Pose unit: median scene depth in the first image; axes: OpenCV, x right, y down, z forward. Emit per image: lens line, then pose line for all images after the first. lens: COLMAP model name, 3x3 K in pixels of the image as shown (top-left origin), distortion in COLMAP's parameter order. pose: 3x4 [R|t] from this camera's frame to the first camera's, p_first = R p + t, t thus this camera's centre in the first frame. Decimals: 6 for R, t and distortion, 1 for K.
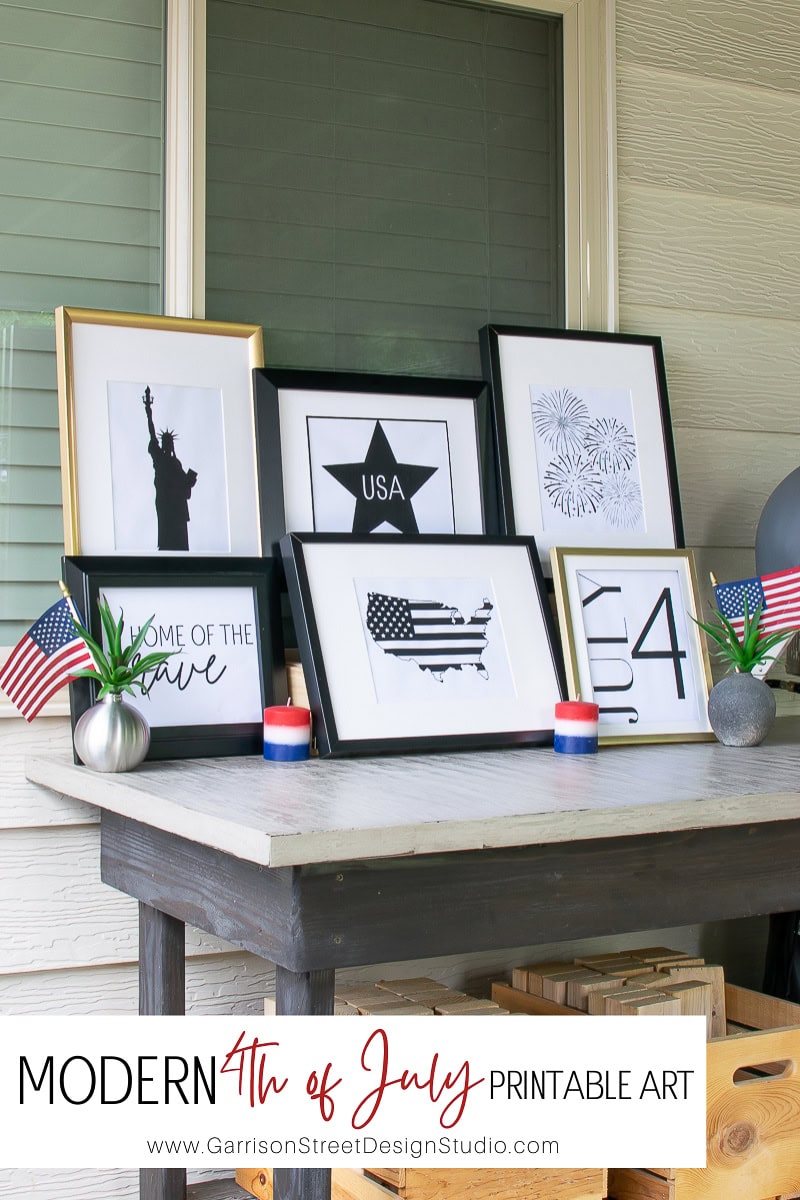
lens RADIAL K [[1913.1, 0, 400.0], [0, 1913.1, 600.0], [0, 0, 1]] dist [-0.202196, 0.249136]
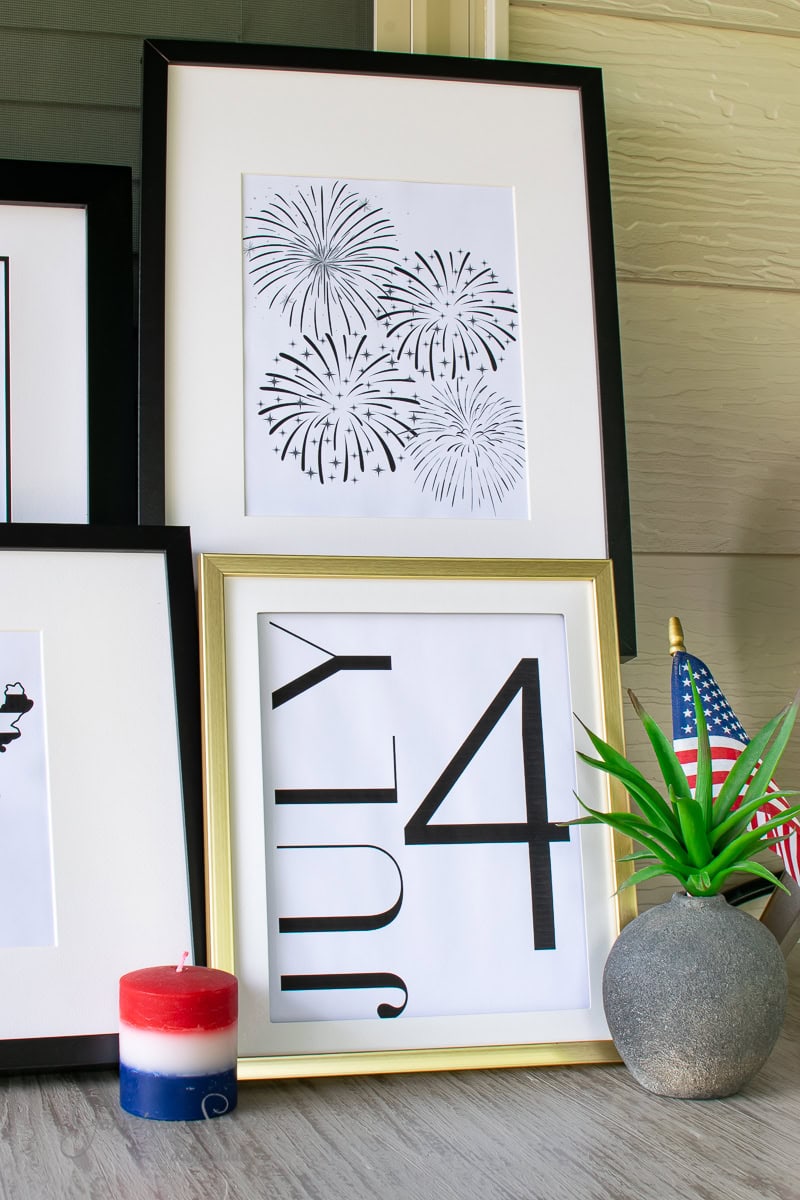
lens RADIAL K [[1846.5, 0, 400.0], [0, 1846.5, 600.0], [0, 0, 1]] dist [-0.201236, 0.242465]
pose [[0.969823, 0.006111, -0.243732, 0.217800], [-0.007614, 0.999957, -0.005223, -0.017048], [0.243689, 0.006922, 0.969829, 0.660861]]
